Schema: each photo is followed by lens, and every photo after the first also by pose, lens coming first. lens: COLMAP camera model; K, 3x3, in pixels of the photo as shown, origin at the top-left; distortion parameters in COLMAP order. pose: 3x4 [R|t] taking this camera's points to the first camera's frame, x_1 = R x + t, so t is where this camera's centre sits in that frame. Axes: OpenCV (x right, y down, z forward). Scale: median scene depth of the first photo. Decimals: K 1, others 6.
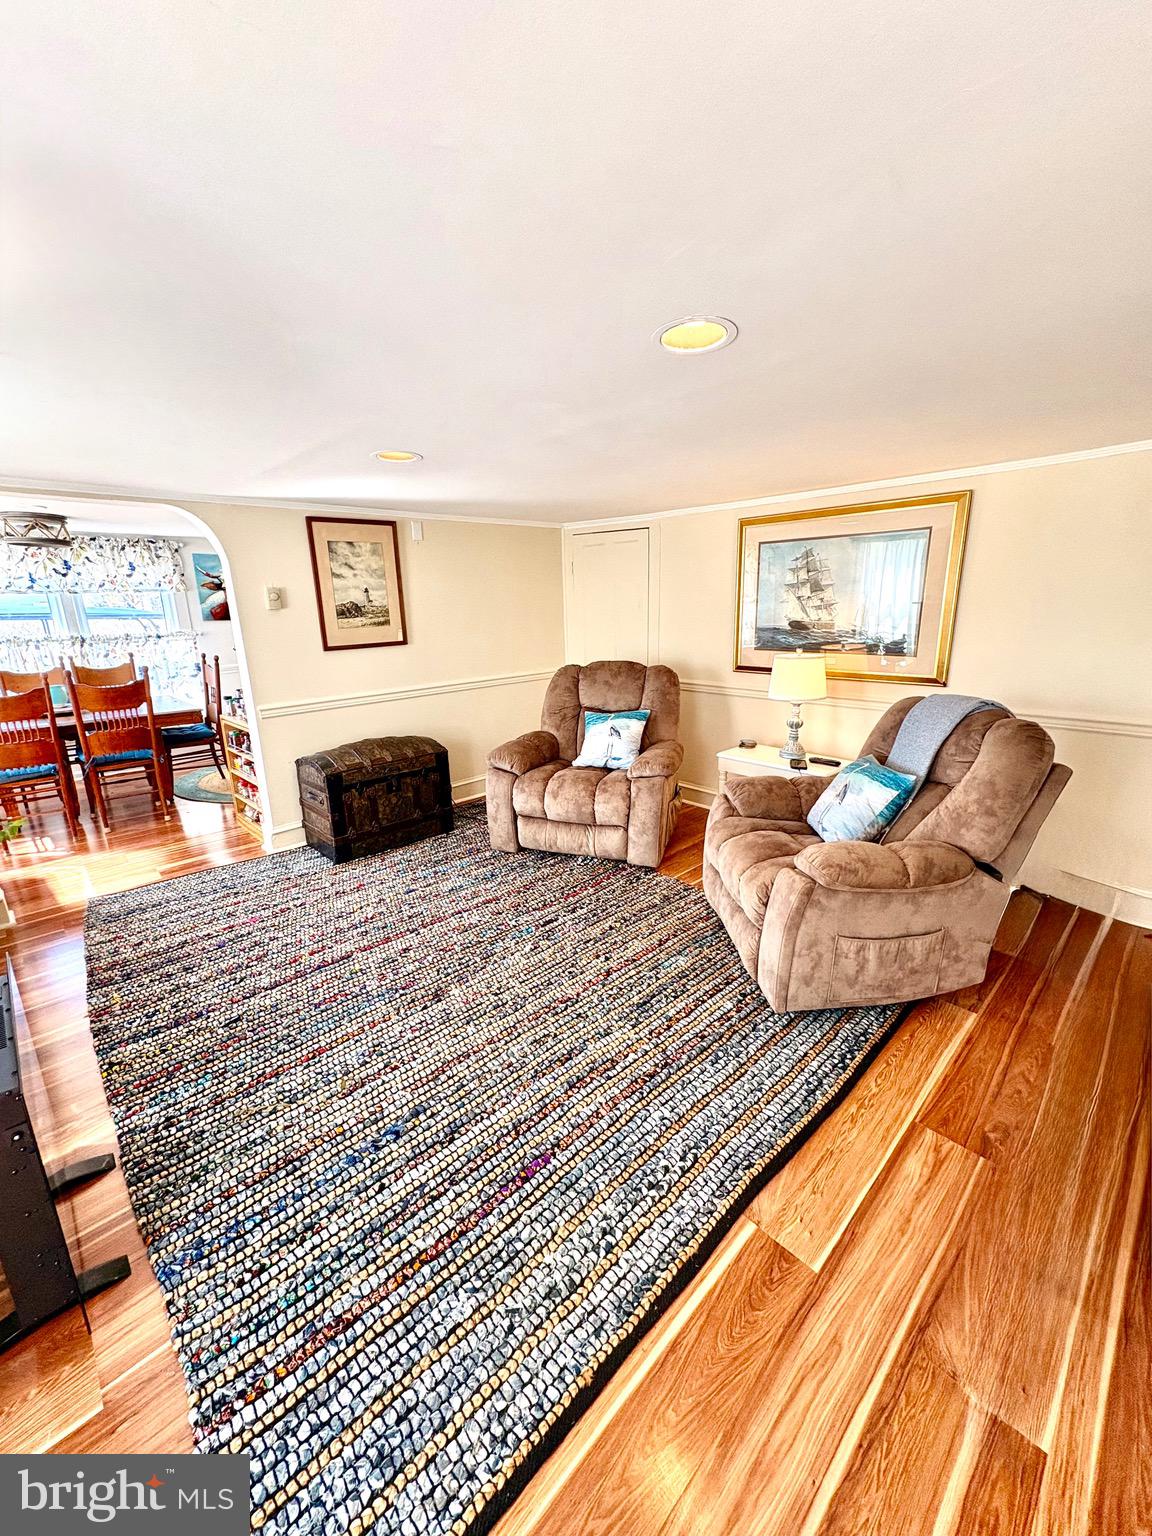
lens RADIAL K [[608.9, 0, 583.3], [0, 608.9, 770.9], [0, 0, 1]] dist [0.000063, -0.000009]
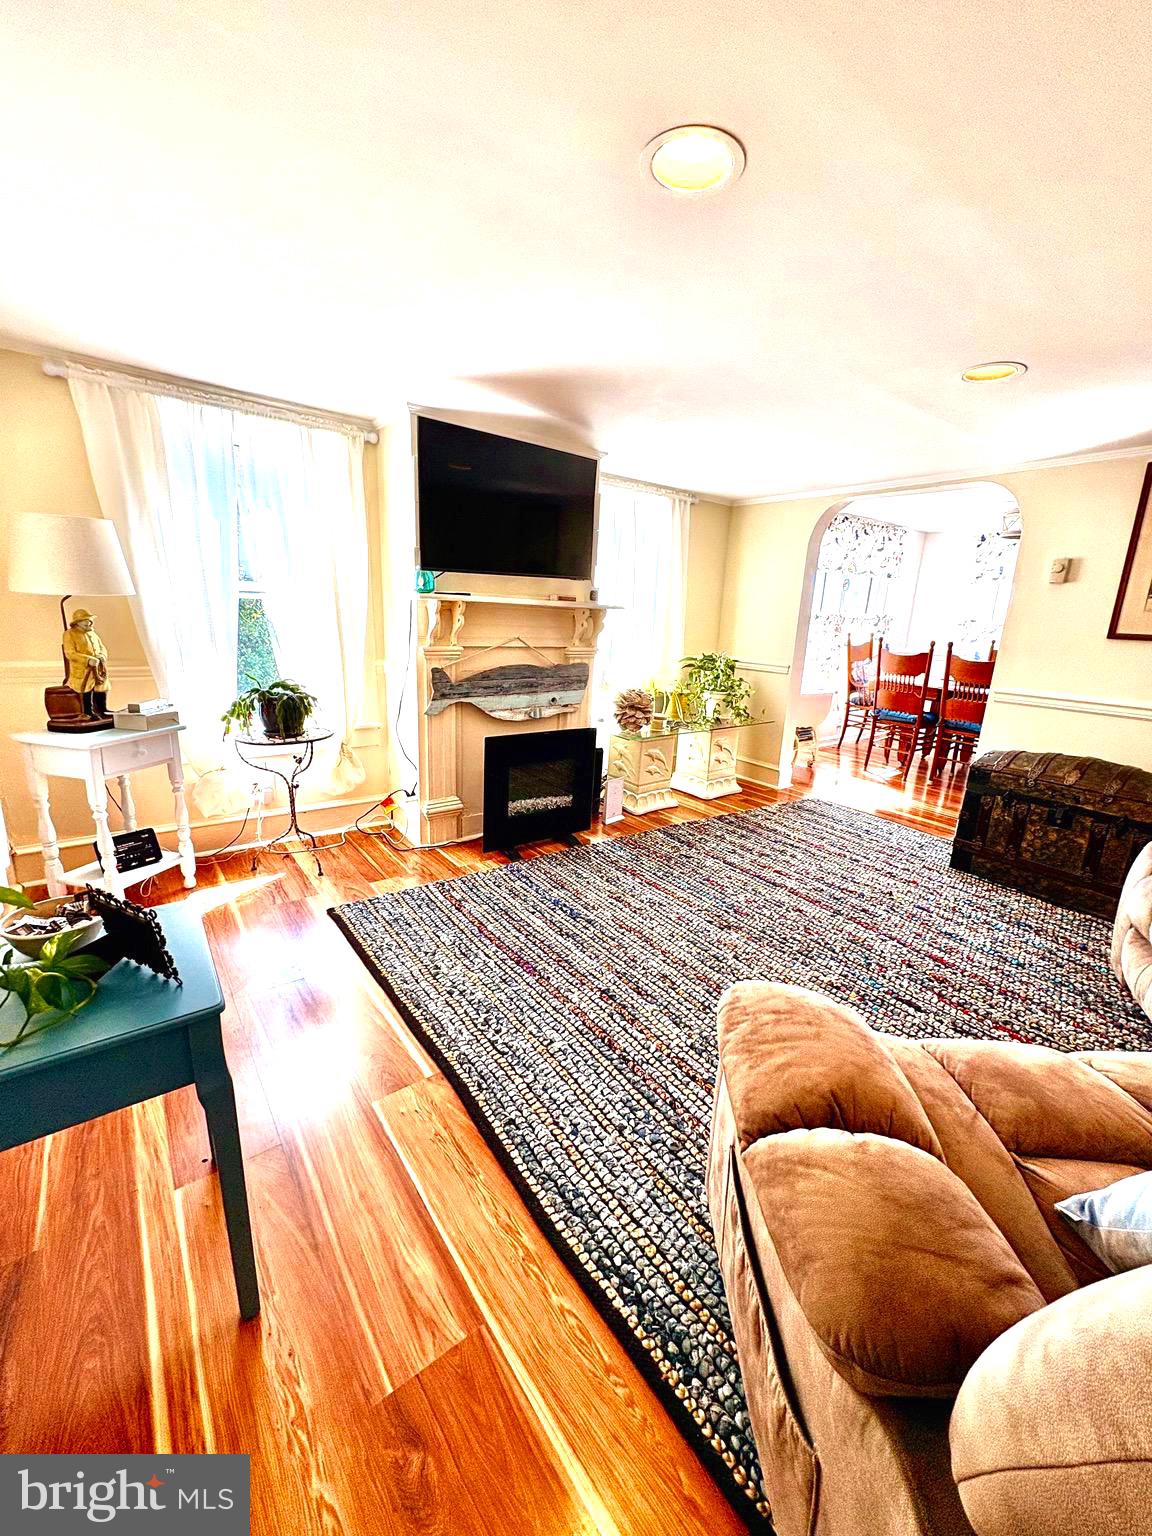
lens RADIAL K [[608.9, 0, 570.6], [0, 608.9, 777.2], [0, 0, 1]] dist [0.000063, -0.000009]
pose [[-0.127019, 0.279530, -0.951698, 0.590110], [-0.307716, 0.901026, 0.305717, -0.082232], [0.942962, 0.331684, -0.028431, 0.562976]]
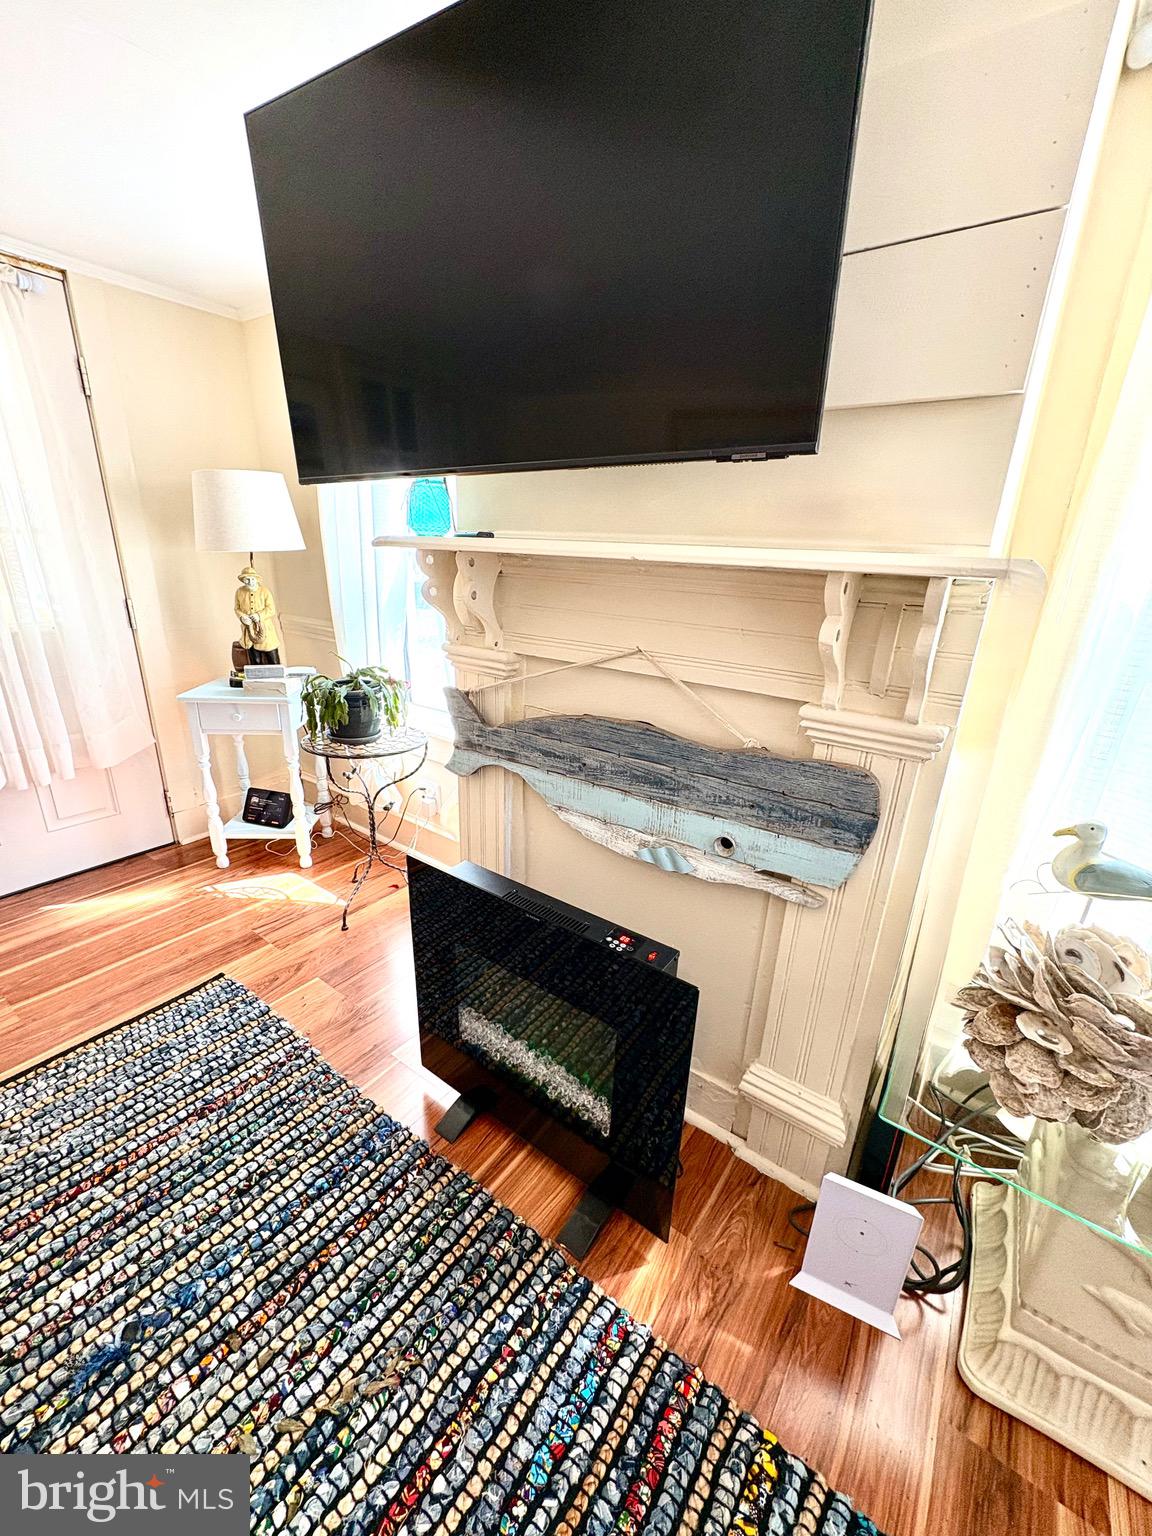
lens RADIAL K [[608.9, 0, 575.1], [0, 608.9, 762.7], [0, 0, 1]] dist [0.000063, -0.000009]
pose [[-0.985184, 0.047945, -0.164664, -0.407350], [-0.056475, 0.815884, 0.575451, -0.117018], [0.161936, 0.576224, -0.801088, 0.725564]]
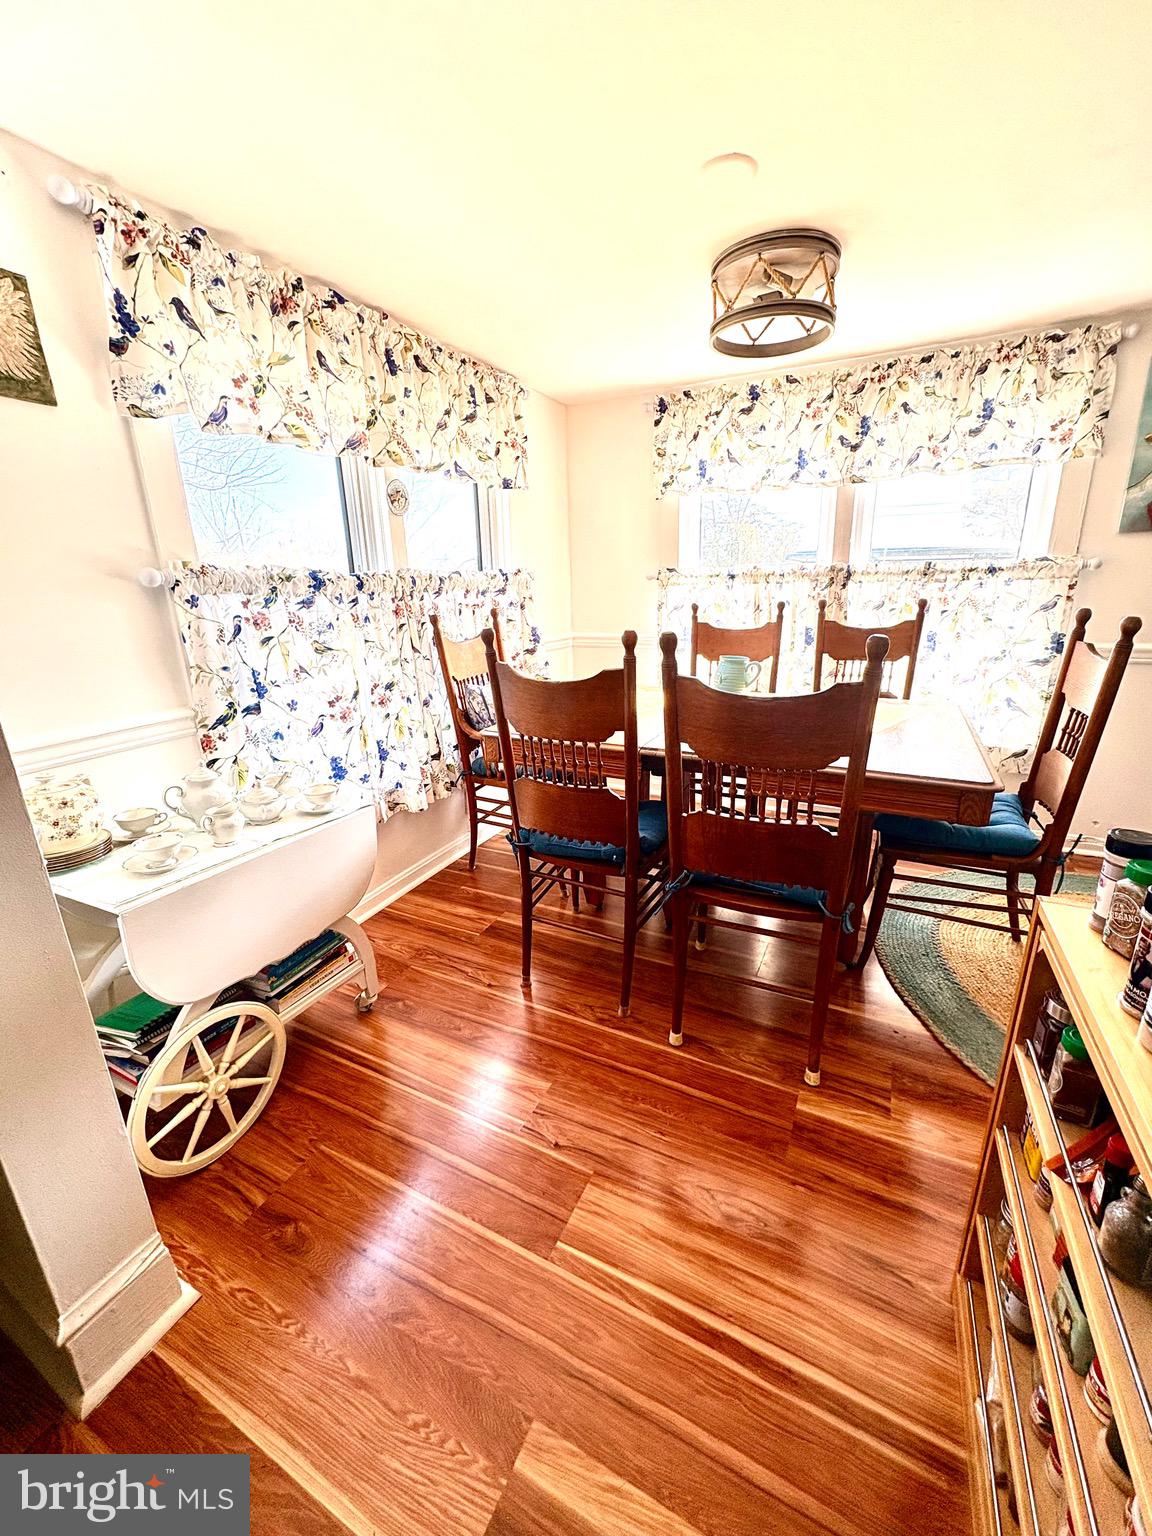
lens RADIAL K [[608.9, 0, 581.7], [0, 608.9, 764.5], [0, 0, 1]] dist [0.000063, -0.000009]
pose [[0.348511, 0.269544, -0.897712, -0.684645], [-0.221647, 0.954294, 0.200486, -0.200764], [0.910721, 0.129104, 0.392326, 1.076838]]
